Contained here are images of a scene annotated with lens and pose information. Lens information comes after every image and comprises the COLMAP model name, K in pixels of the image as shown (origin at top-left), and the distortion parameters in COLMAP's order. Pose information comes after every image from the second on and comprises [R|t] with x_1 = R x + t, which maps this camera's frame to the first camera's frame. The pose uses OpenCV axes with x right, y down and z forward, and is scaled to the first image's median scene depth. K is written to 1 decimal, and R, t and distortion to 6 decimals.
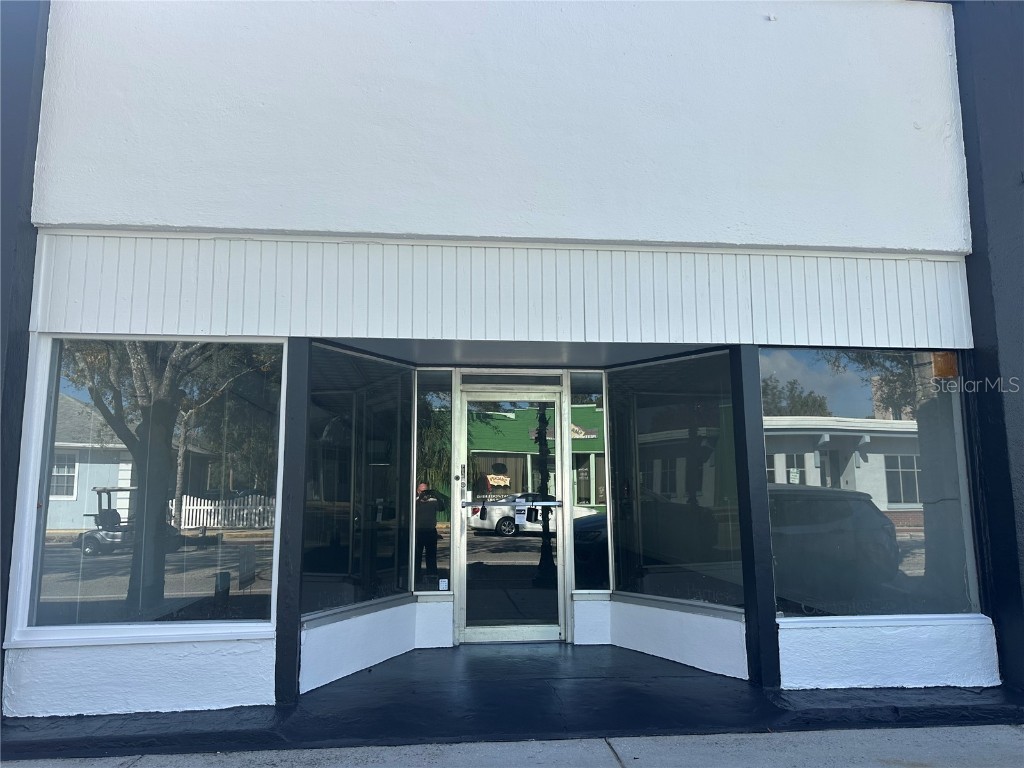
lens RADIAL K [[707.9, 0, 486.5], [0, 707.9, 387.1], [0, 0, 1]] dist [-0.005179, -0.017756]
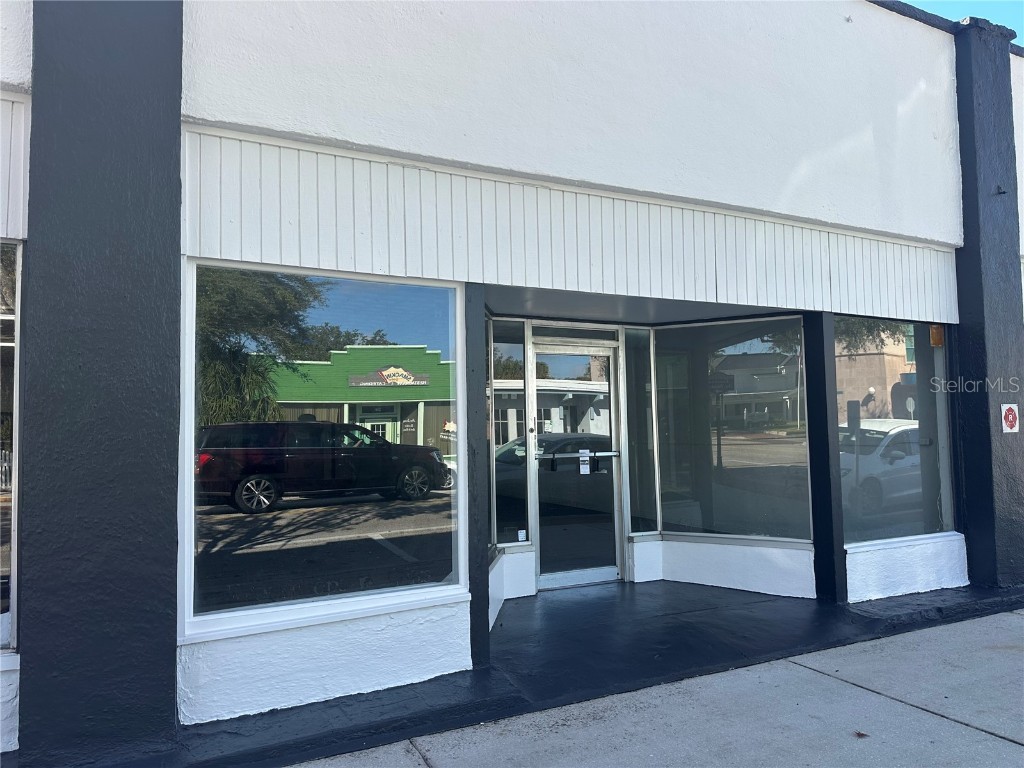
lens RADIAL K [[707.9, 0, 486.5], [0, 707.9, 387.1], [0, 0, 1]] dist [-0.005179, -0.017756]
pose [[0.938299, 0.010388, 0.345669, -0.493509], [-0.035455, 0.997171, 0.066275, 0.004319], [-0.344003, -0.074441, 0.936013, 0.100152]]
